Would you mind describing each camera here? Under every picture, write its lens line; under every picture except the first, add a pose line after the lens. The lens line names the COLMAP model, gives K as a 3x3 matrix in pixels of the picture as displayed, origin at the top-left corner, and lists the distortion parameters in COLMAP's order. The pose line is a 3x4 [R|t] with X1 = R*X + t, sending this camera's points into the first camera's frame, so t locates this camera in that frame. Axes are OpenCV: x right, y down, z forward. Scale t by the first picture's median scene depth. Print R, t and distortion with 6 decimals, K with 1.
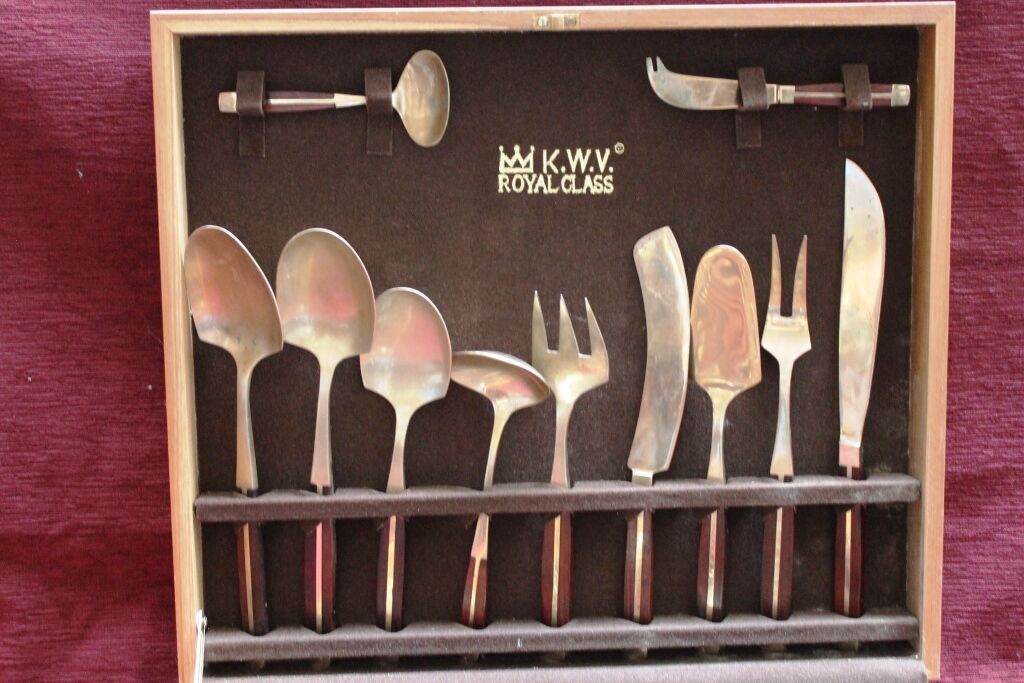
lens RADIAL K [[1600.3, 0, 504.9], [0, 1600.3, 336.5], [0, 0, 1]] dist [-0.018283, 0.000000]
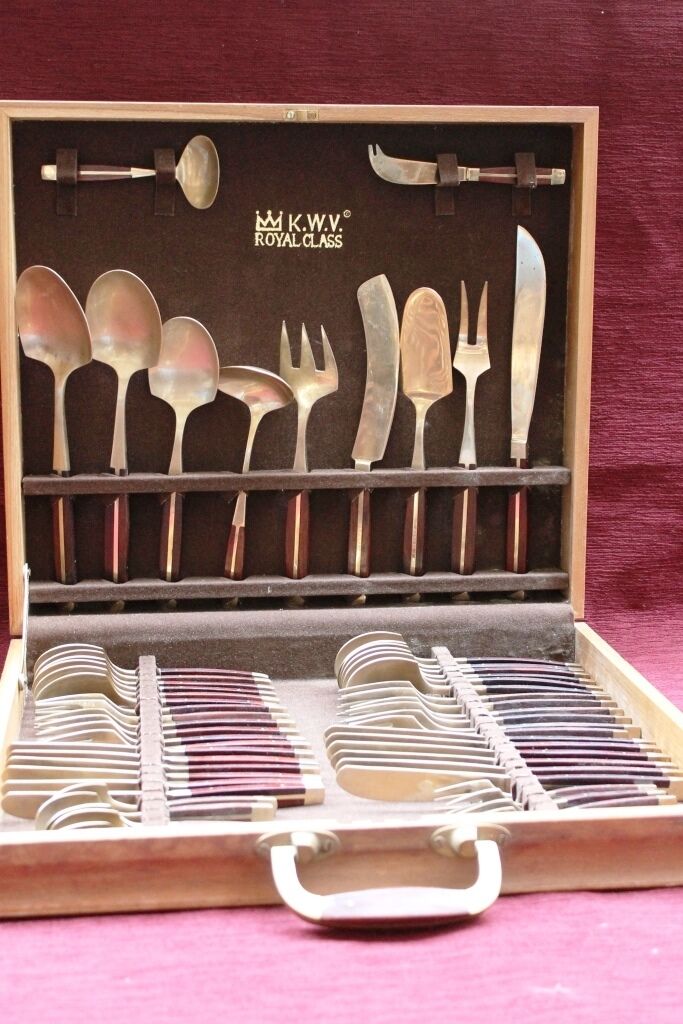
lens RADIAL K [[1600.3, 0, 339.6], [0, 1600.3, 515.3], [0, 0, 1]] dist [-0.018283, 0.000000]
pose [[0.997552, 0.003495, 0.069847, -0.025574], [-0.006681, 0.998945, 0.045431, 0.070144], [-0.069615, -0.045786, 0.996523, -0.320324]]
